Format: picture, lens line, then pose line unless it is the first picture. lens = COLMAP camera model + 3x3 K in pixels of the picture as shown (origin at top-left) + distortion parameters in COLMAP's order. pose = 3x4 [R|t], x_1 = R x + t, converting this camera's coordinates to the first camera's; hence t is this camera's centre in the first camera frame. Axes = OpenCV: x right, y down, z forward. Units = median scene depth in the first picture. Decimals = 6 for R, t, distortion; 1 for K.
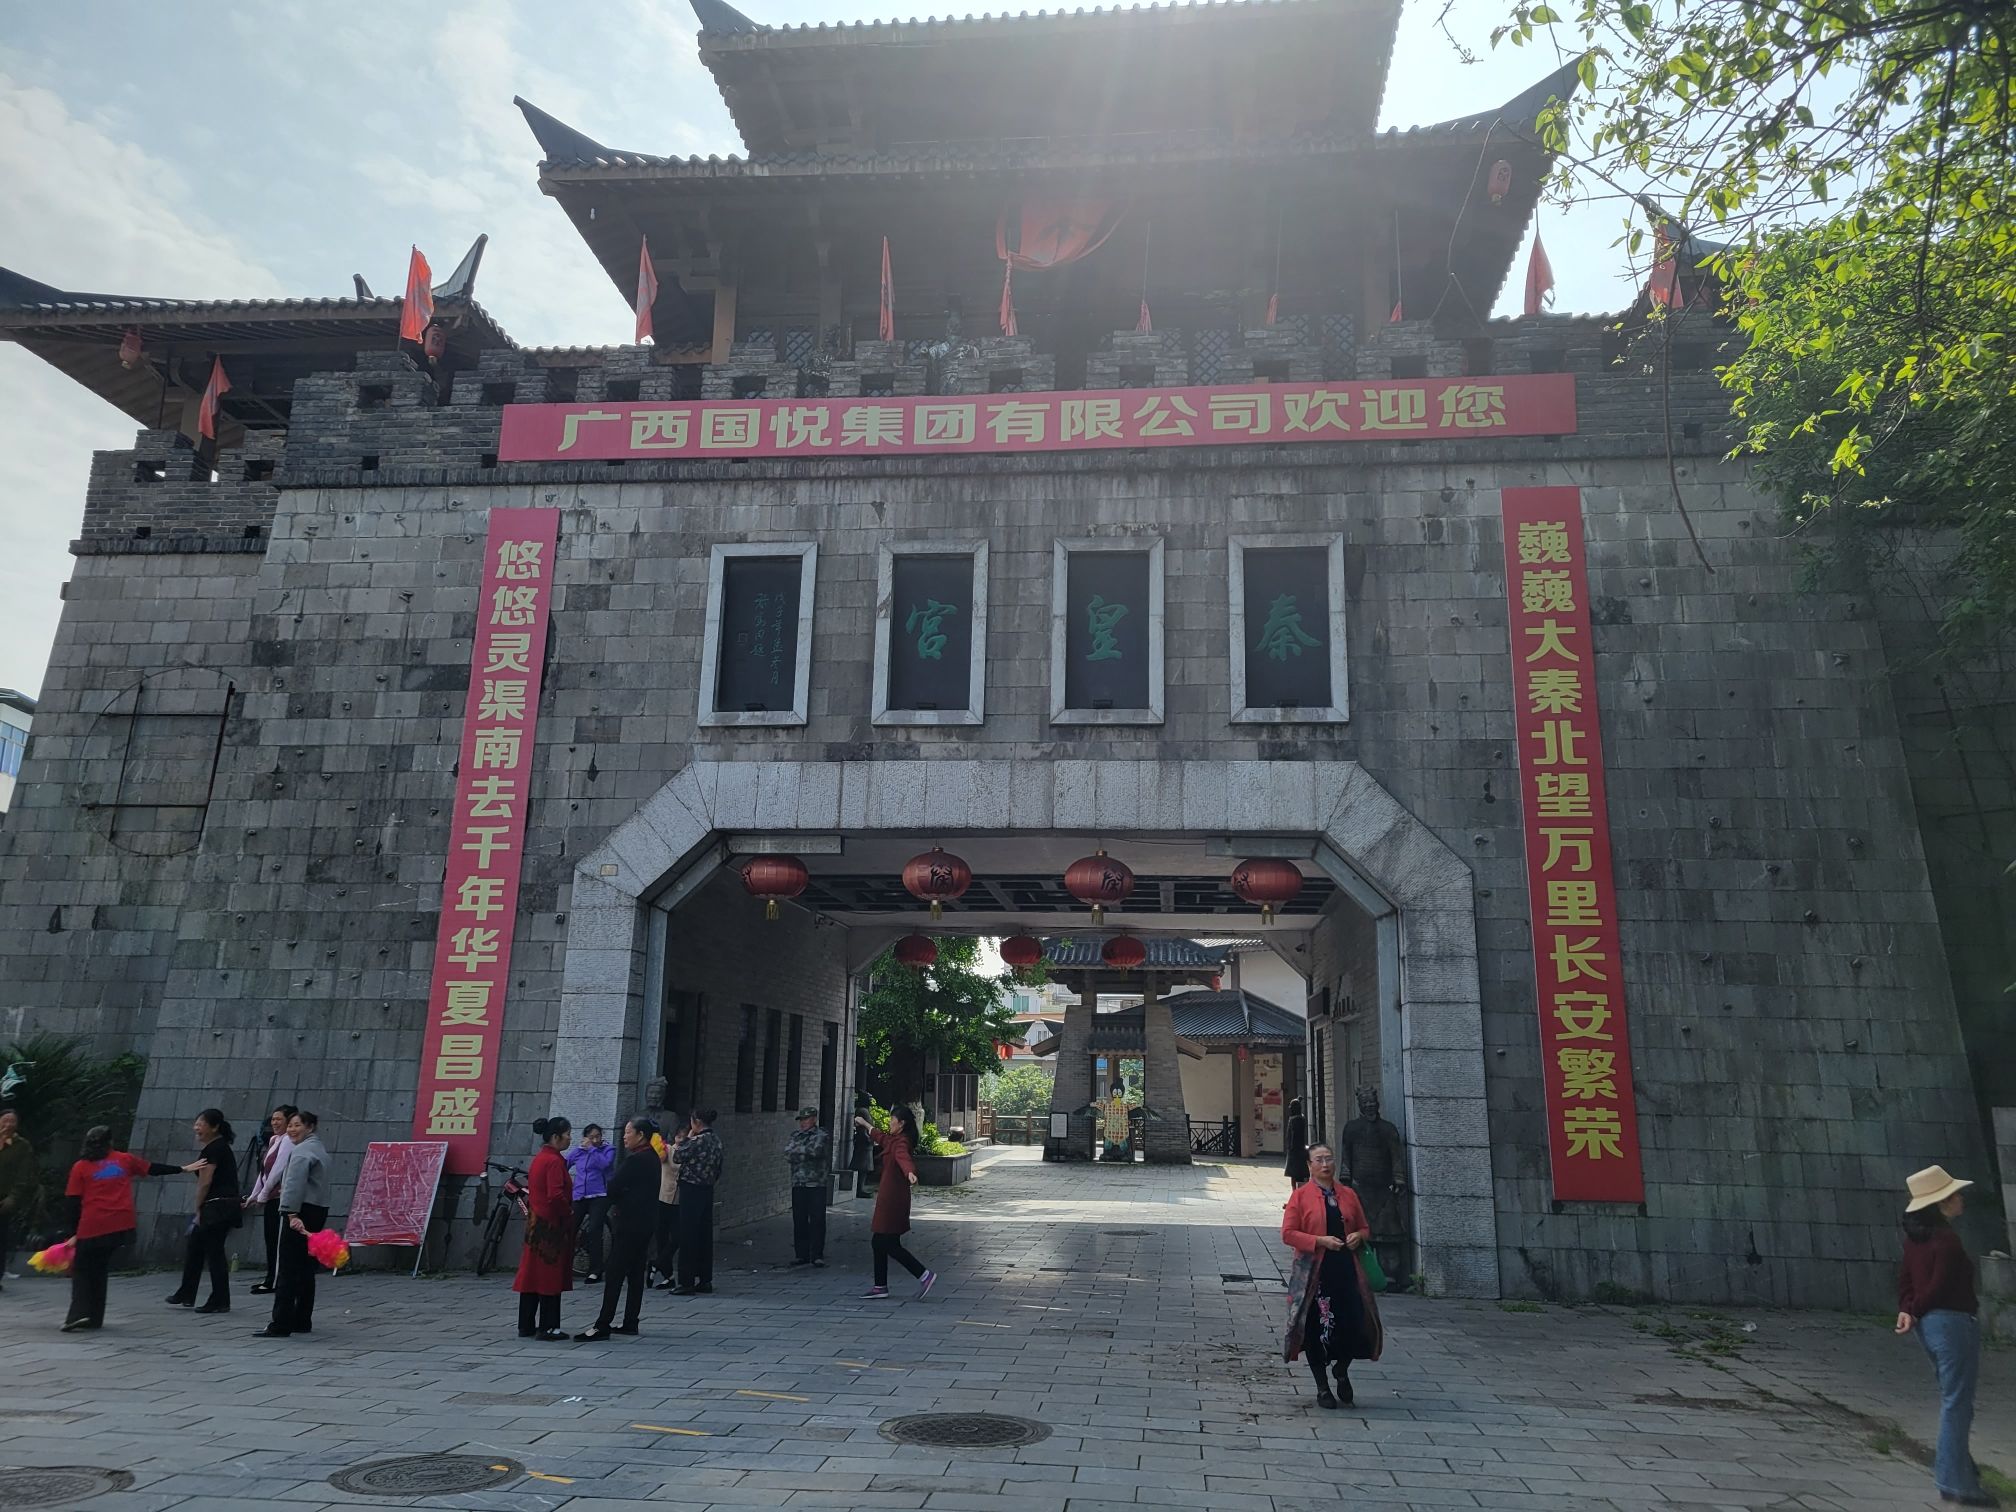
lens RADIAL K [[1492.9, 0, 1008.0], [0, 1492.9, 756.0], [0, 0, 1]] dist [0.023586, -0.005433]
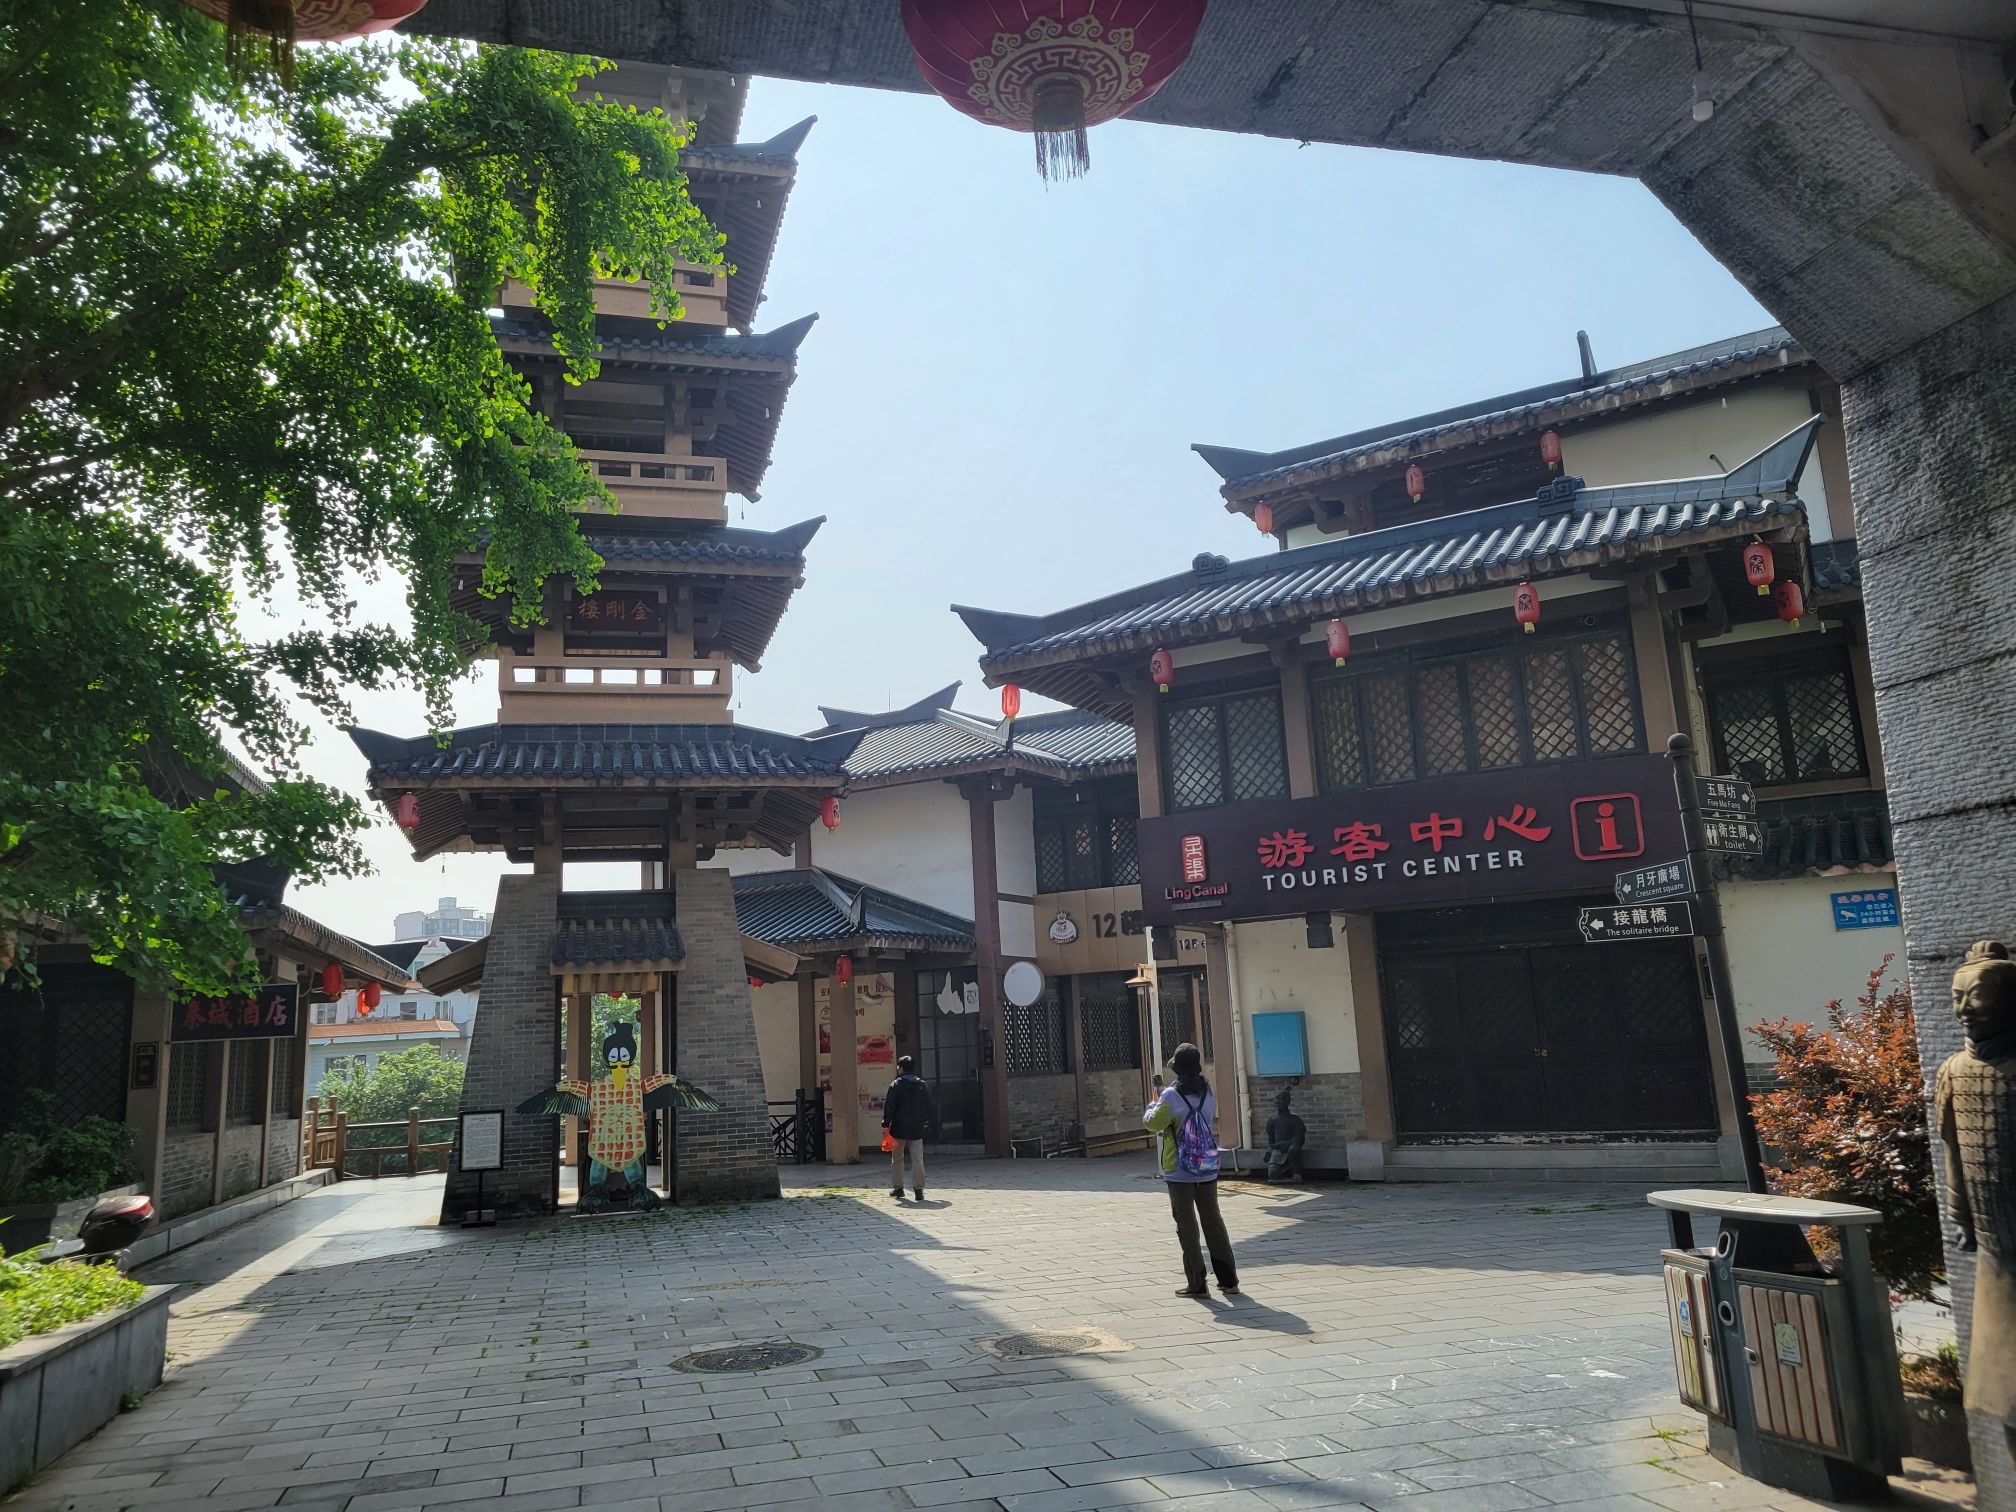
lens RADIAL K [[1492.9, 0, 1008.0], [0, 1492.9, 756.0], [0, 0, 1]] dist [0.023586, -0.005433]
pose [[0.927538, 0.007718, 0.373650, 0.011815], [-0.014617, 0.999771, 0.015634, 0.116975], [-0.373444, -0.019963, 0.927438, 0.501135]]
